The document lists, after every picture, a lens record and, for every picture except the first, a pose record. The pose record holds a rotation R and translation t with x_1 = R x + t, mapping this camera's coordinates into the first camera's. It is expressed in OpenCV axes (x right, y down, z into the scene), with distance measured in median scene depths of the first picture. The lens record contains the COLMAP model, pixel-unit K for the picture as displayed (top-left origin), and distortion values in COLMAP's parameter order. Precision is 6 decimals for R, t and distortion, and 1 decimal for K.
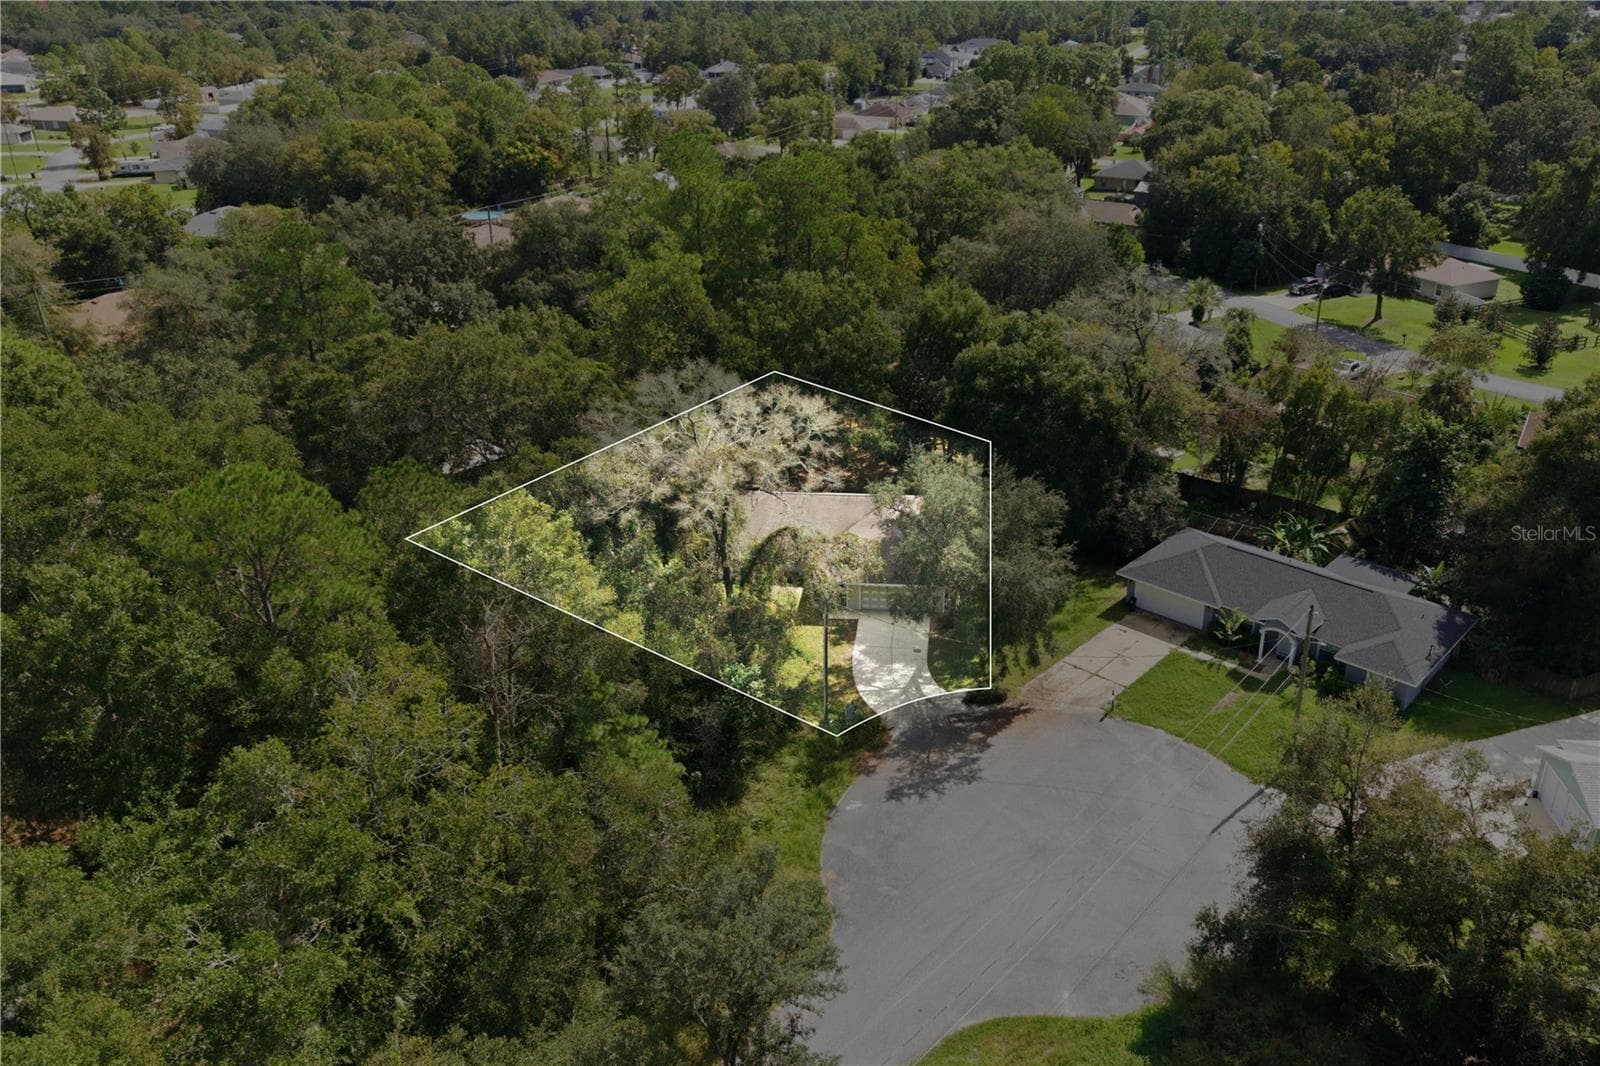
lens RADIAL K [[1175.4, 0, 800.0], [0, 1175.4, 533.0], [0, 0, 1]] dist [-0.028981, -0.001856]
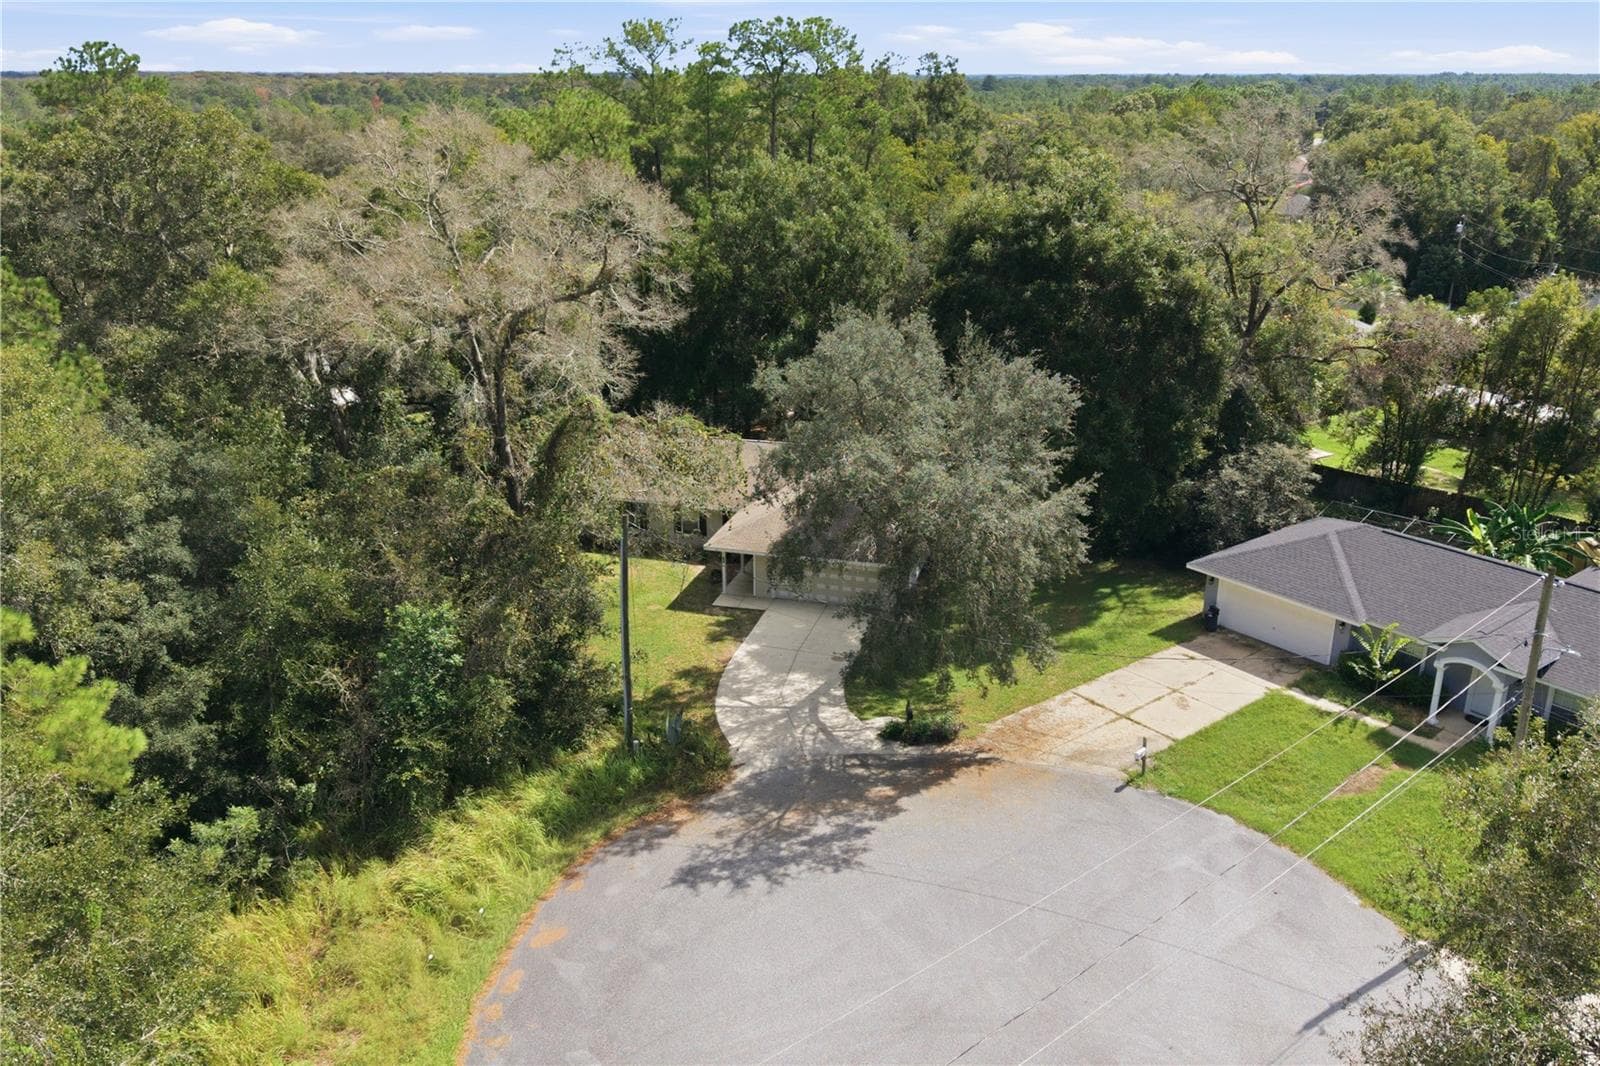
lens RADIAL K [[1138.9, 0, 776.9], [0, 1138.9, 575.5], [0, 0, 1]] dist [-0.027549, 0.002407]
pose [[0.984408, 0.071831, -0.160563, 0.165040], [-0.082227, 0.994862, -0.059067, 0.097029], [0.155495, 0.071349, 0.985257, 0.411822]]
